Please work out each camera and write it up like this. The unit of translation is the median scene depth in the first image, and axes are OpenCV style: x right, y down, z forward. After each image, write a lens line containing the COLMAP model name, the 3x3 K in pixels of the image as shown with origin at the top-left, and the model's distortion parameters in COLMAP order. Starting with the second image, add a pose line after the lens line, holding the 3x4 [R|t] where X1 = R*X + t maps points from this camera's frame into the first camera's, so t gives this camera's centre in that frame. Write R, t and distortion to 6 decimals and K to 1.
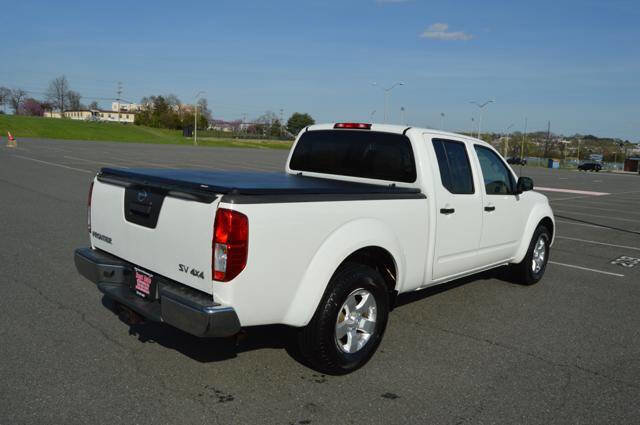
lens RADIAL K [[518.7, 0, 325.9], [0, 518.7, 207.8], [0, 0, 1]] dist [-0.100081, 0.038215]
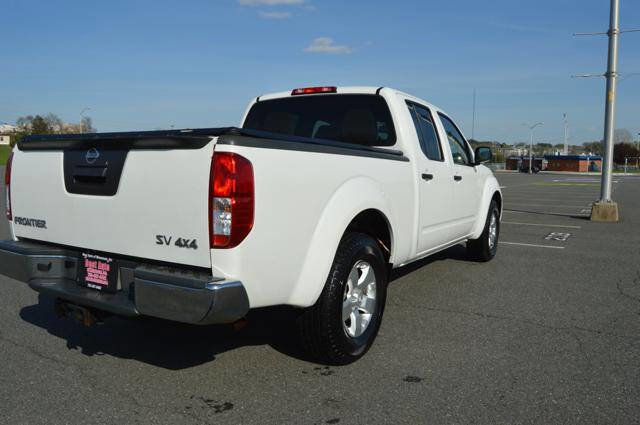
lens RADIAL K [[518.7, 0, 331.1], [0, 518.7, 204.8], [0, 0, 1]] dist [-0.100081, 0.038215]
pose [[0.976485, -0.060875, 0.206811, -0.125926], [0.067320, 0.997436, -0.024262, 0.067376], [-0.204804, 0.037614, 0.978080, 0.136723]]
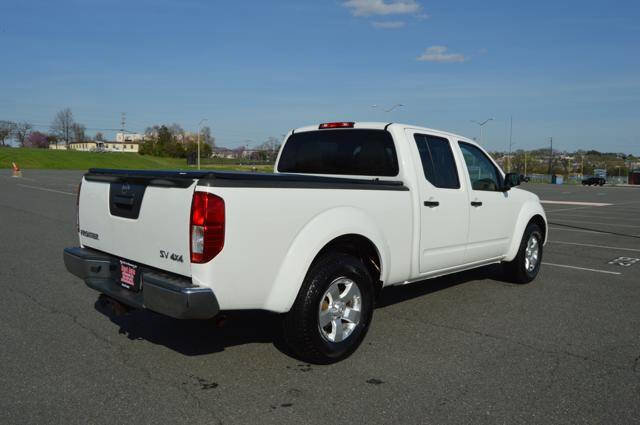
lens RADIAL K [[518.7, 0, 325.2], [0, 518.7, 206.5], [0, 0, 1]] dist [-0.100081, 0.038215]
pose [[0.999464, -0.030935, -0.010733, 0.037991], [0.030366, 0.998303, -0.049680, 0.055561], [0.012252, 0.049328, 0.998707, -0.013027]]
